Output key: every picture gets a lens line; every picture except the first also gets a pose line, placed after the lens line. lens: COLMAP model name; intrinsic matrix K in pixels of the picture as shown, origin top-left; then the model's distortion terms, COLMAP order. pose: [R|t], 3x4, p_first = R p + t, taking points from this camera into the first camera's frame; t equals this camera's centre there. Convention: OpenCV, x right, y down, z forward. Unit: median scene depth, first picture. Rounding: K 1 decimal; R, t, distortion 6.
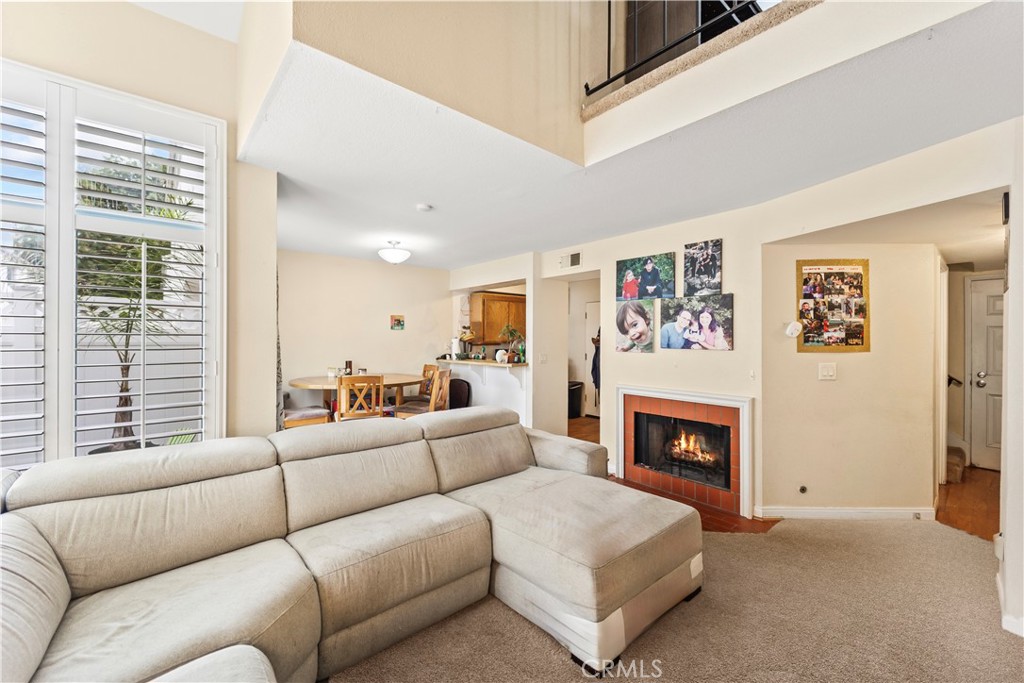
lens RADIAL K [[411.2, 0, 503.5], [0, 411.2, 339.2], [0, 0, 1]] dist [0.010153, -0.000389]
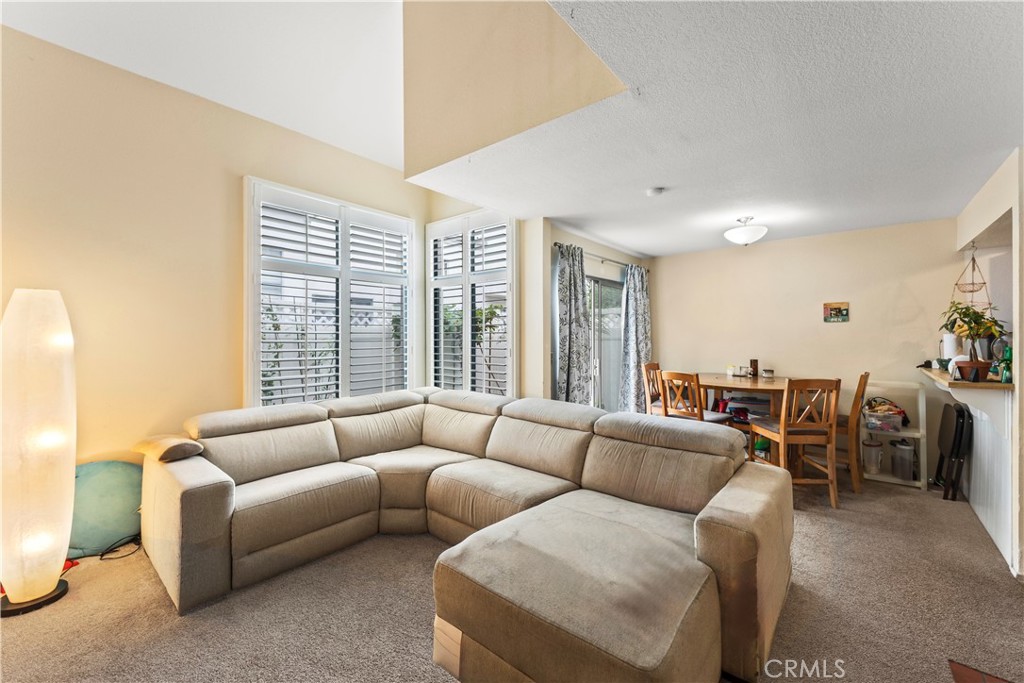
lens RADIAL K [[411.2, 0, 501.3], [0, 411.2, 337.6], [0, 0, 1]] dist [0.010153, -0.000389]
pose [[0.165273, 0.005962, -0.986230, 0.487911], [0.000218, 0.999981, 0.006082, -0.000066], [0.986248, -0.001220, 0.165269, 0.378055]]
